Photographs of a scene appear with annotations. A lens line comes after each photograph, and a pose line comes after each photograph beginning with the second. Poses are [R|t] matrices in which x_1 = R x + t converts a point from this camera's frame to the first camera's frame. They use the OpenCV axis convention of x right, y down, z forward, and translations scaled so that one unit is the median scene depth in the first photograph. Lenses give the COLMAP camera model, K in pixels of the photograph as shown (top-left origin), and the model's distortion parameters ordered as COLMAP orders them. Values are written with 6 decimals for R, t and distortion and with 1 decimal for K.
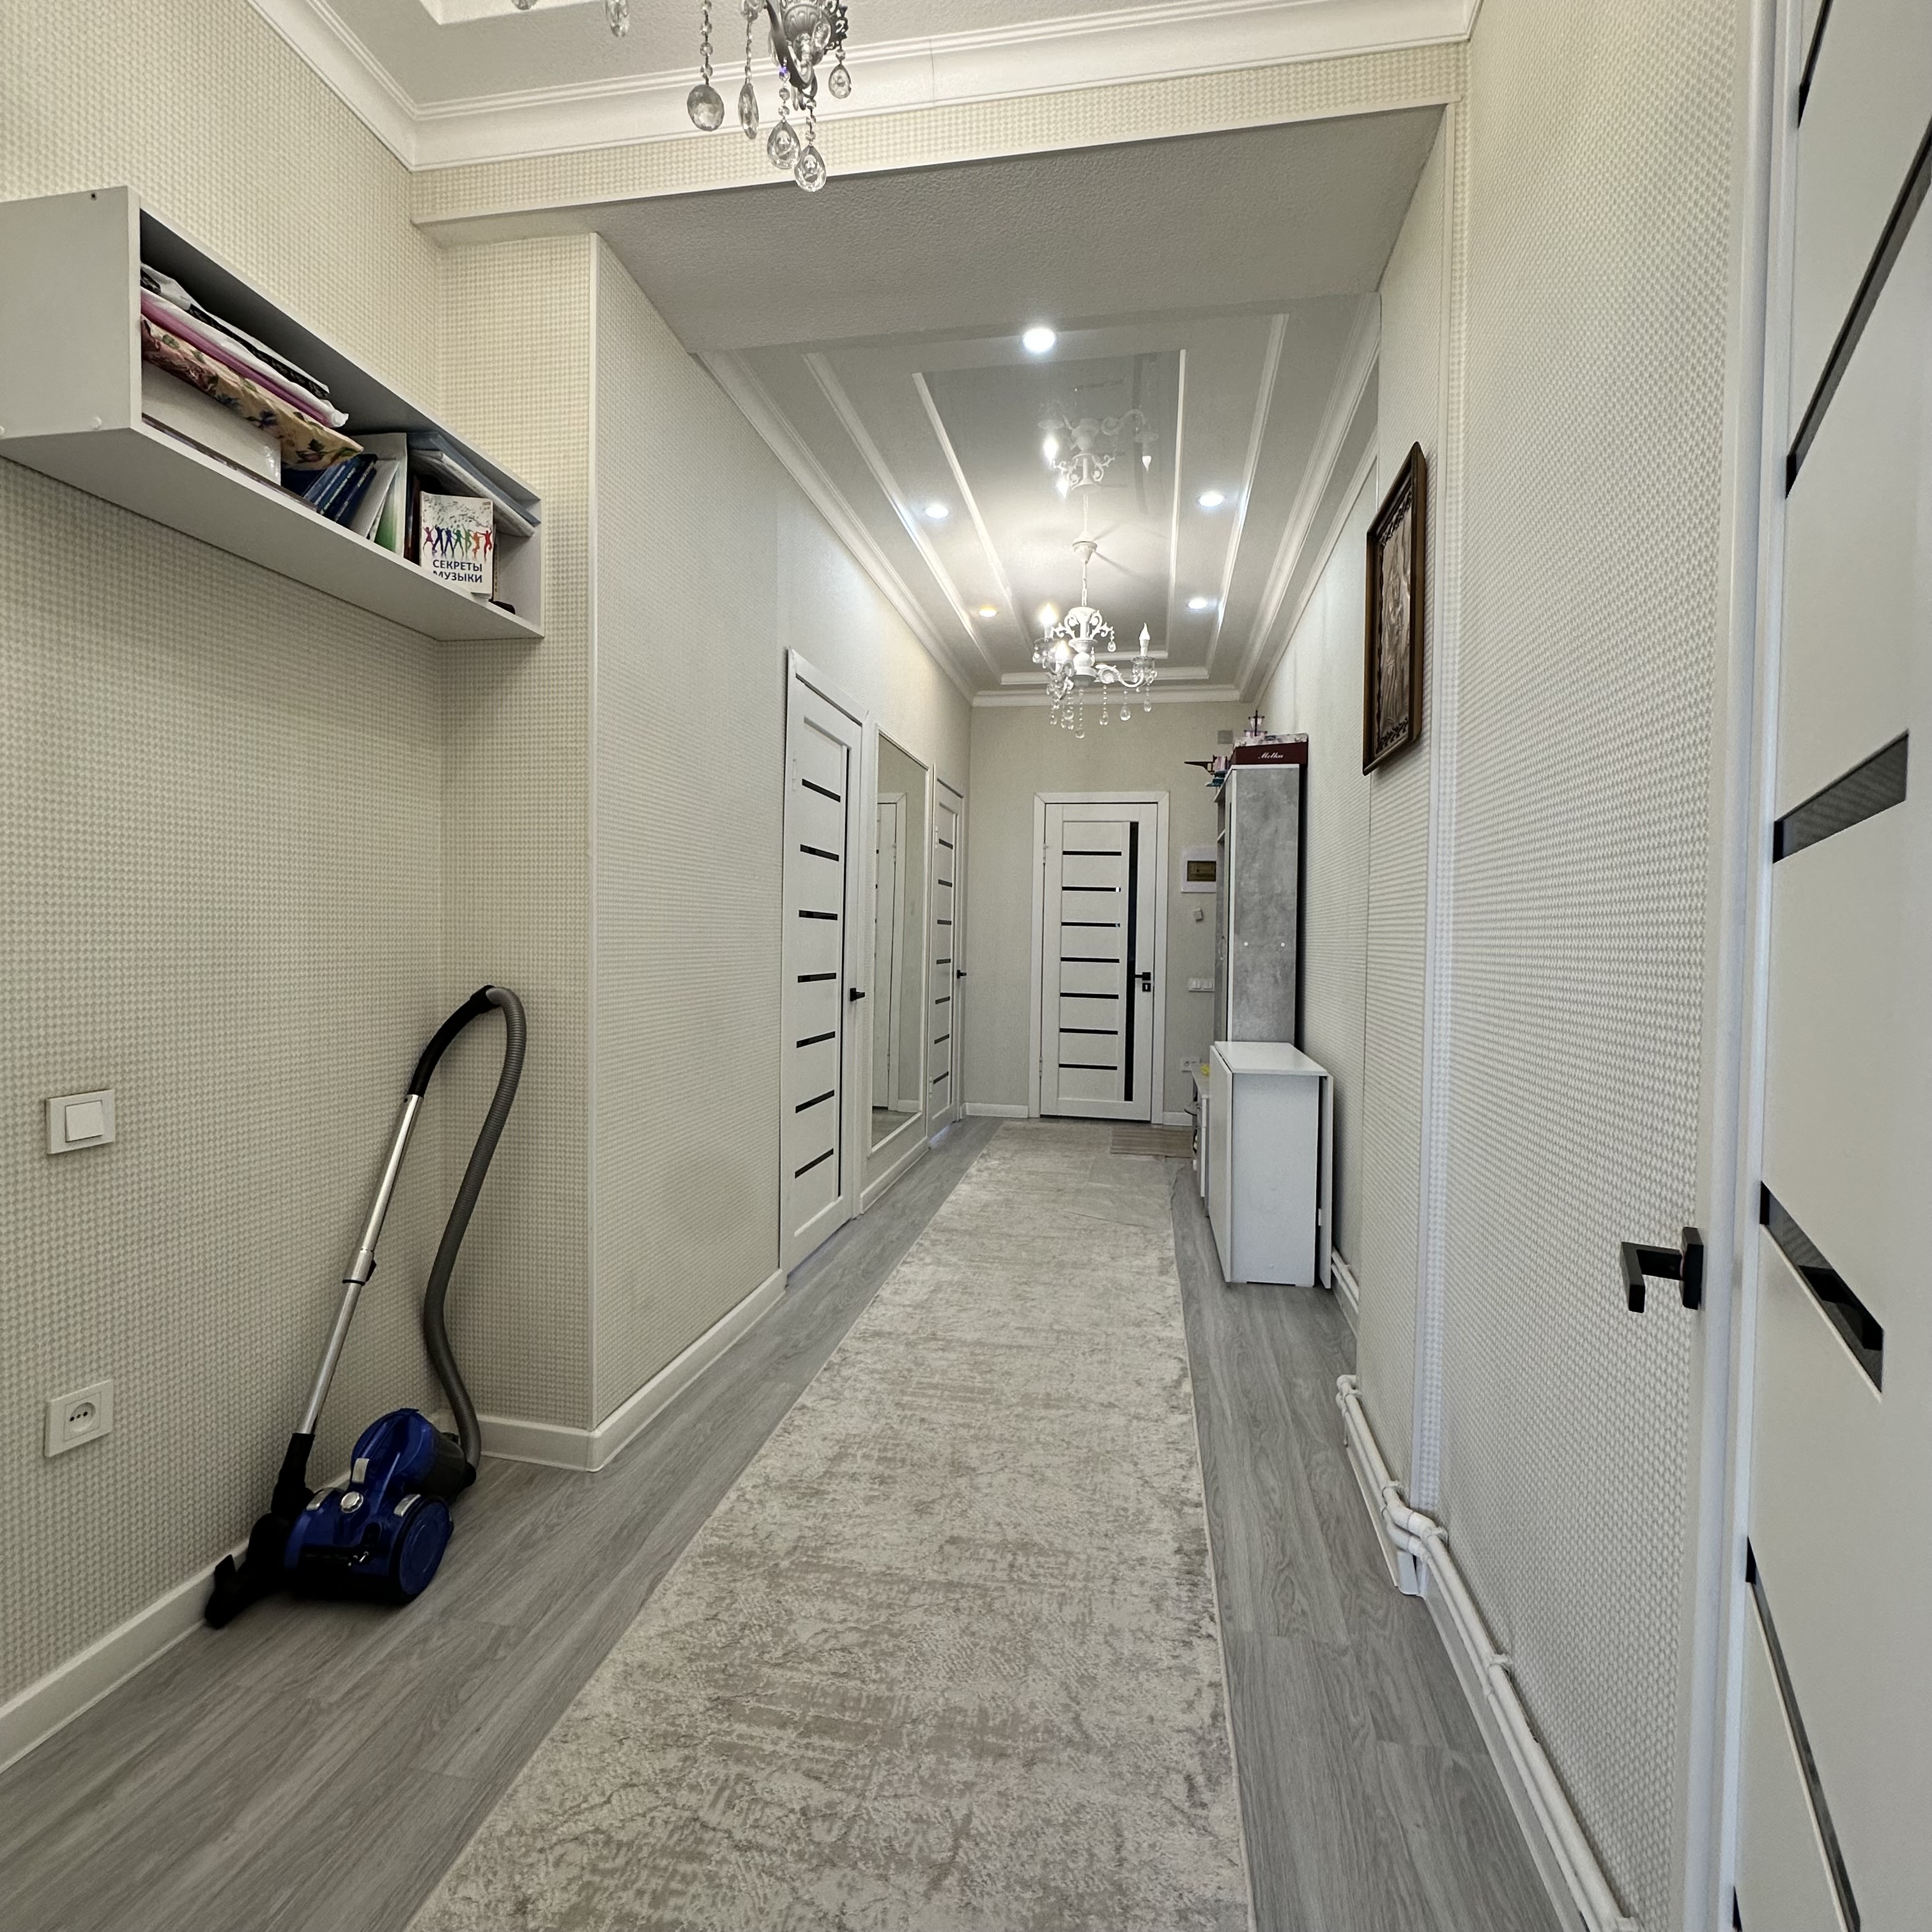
lens RADIAL K [[1031.1, 0, 963.9], [0, 1031.1, 959.2], [0, 0, 1]] dist [-0.004047, 0.001835]
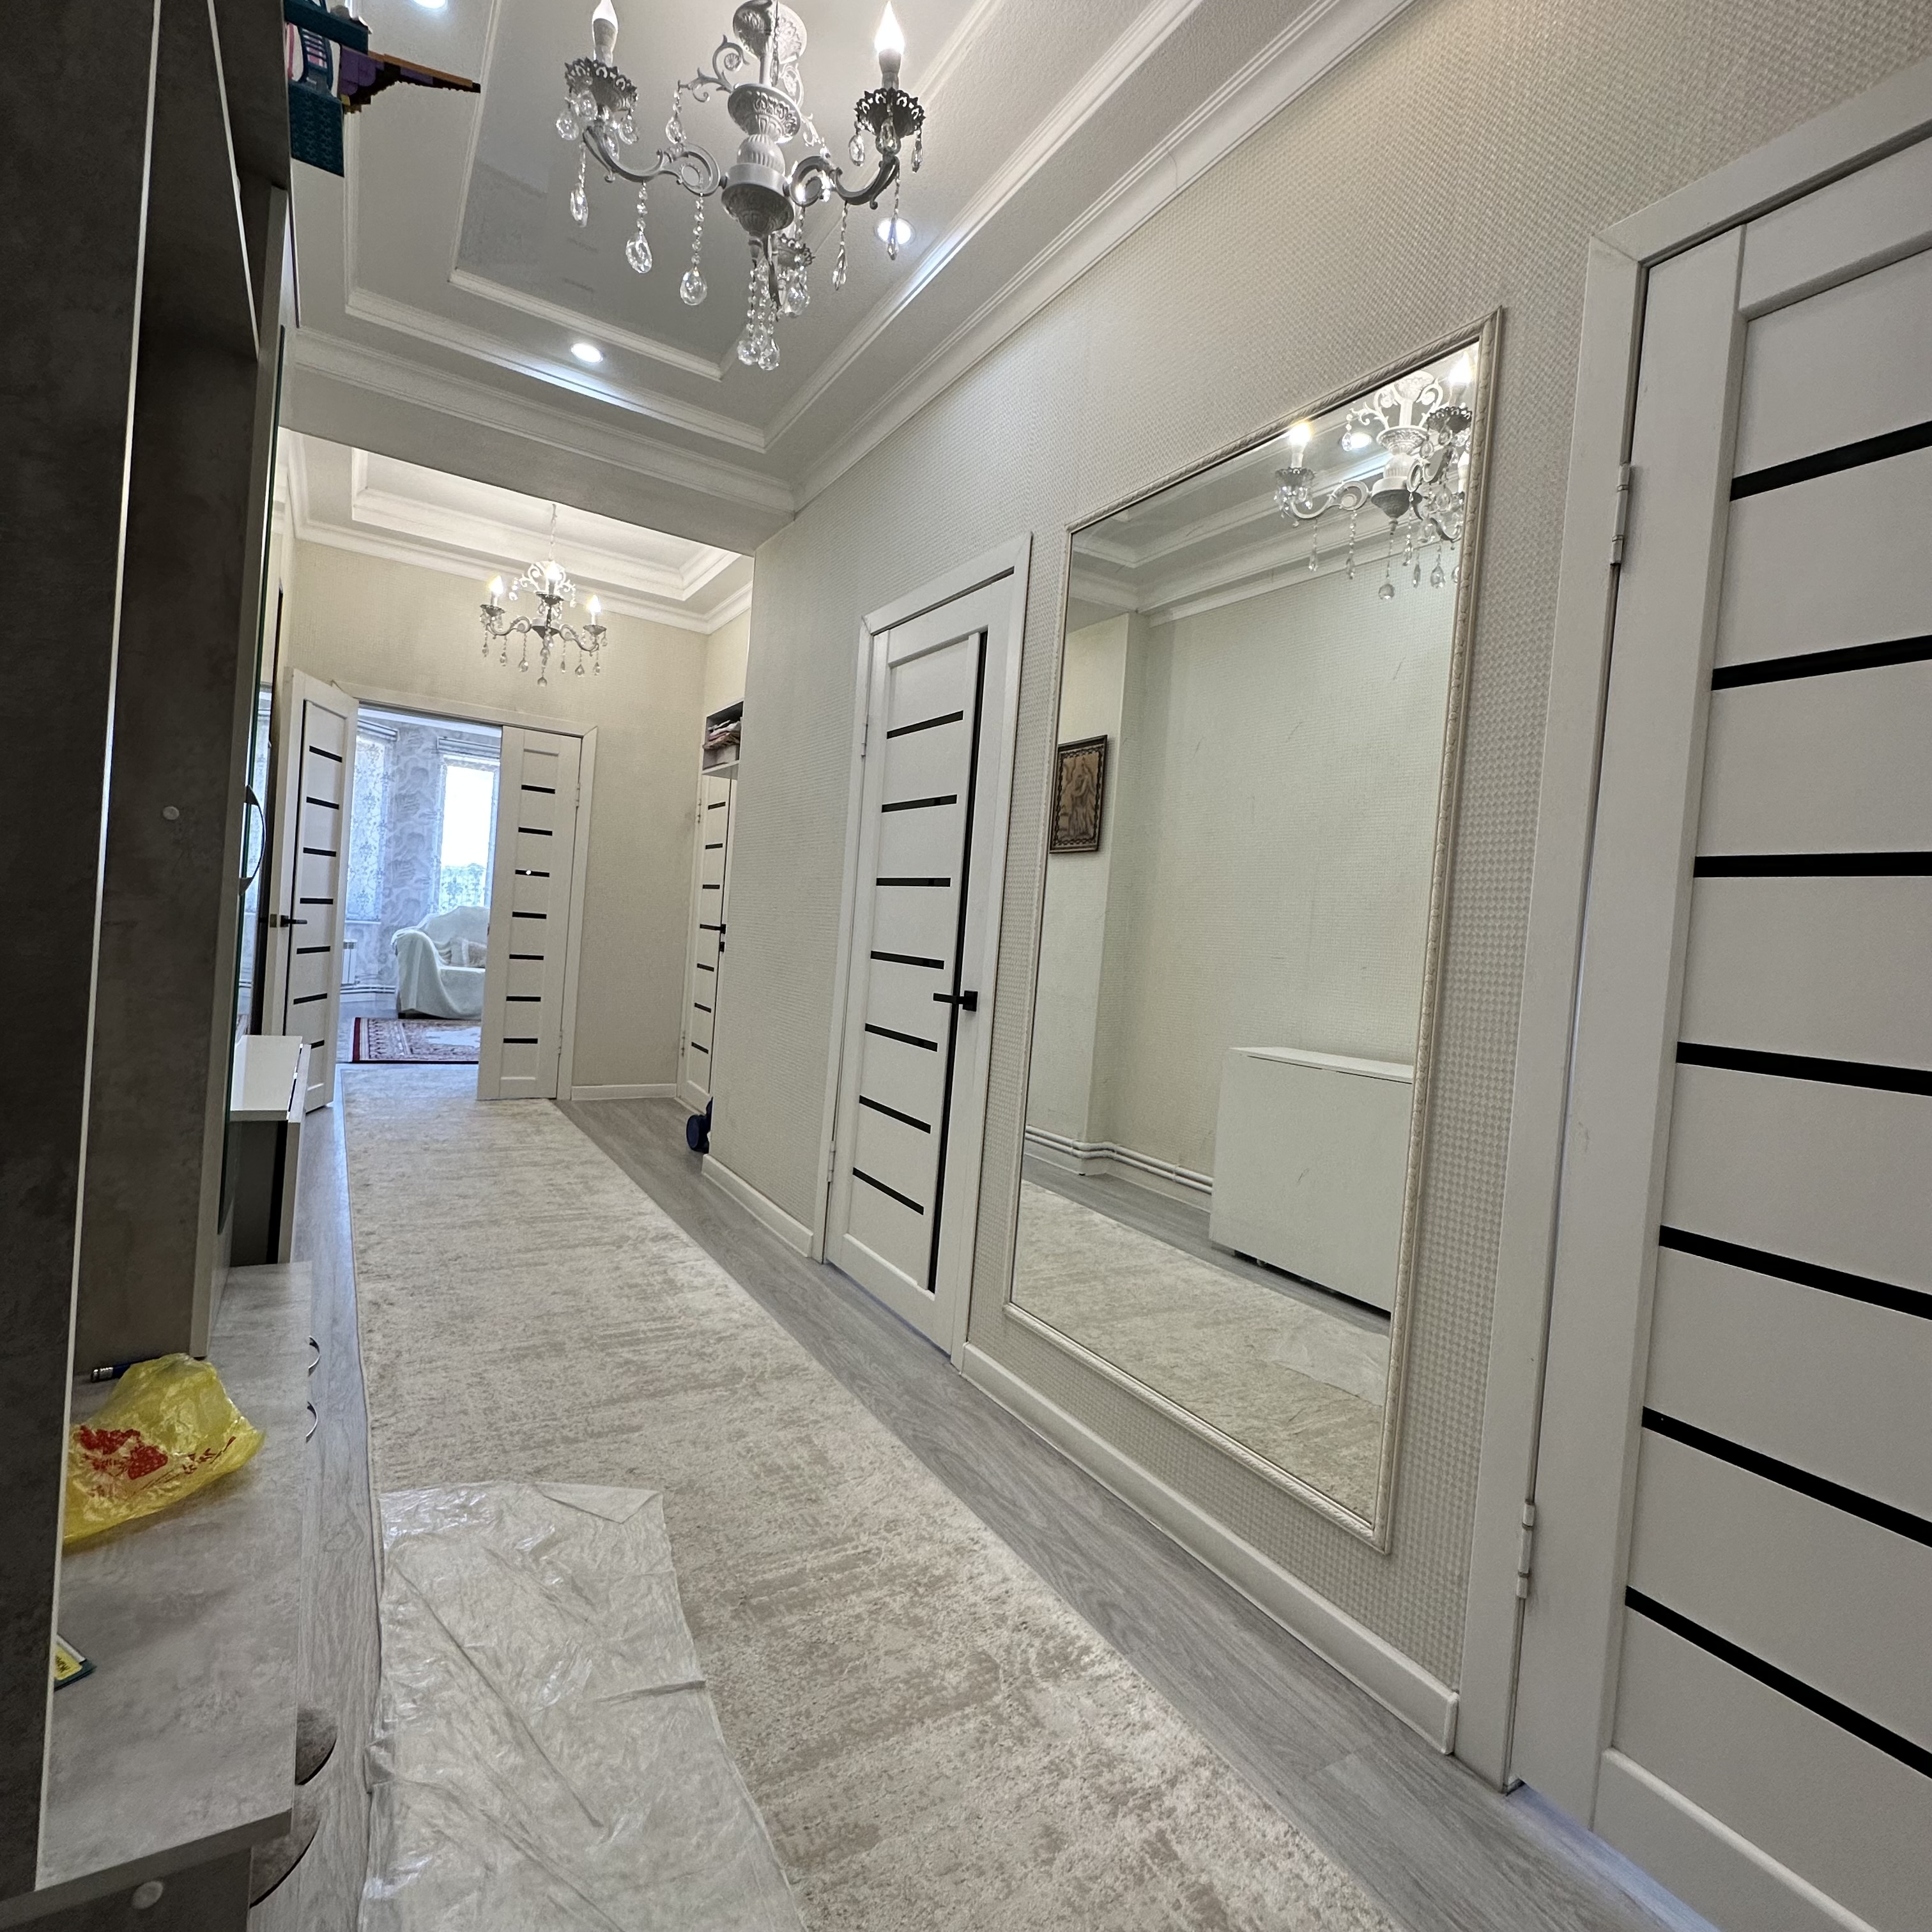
lens RADIAL K [[1031.1, 0, 973.2], [0, 1031.1, 966.7], [0, 0, 1]] dist [-0.004047, 0.001835]
pose [[-0.741694, -0.057864, -0.668238, 0.336384], [-0.108925, 0.993438, 0.034875, -0.010606], [0.661835, 0.098654, -0.743130, 1.551581]]
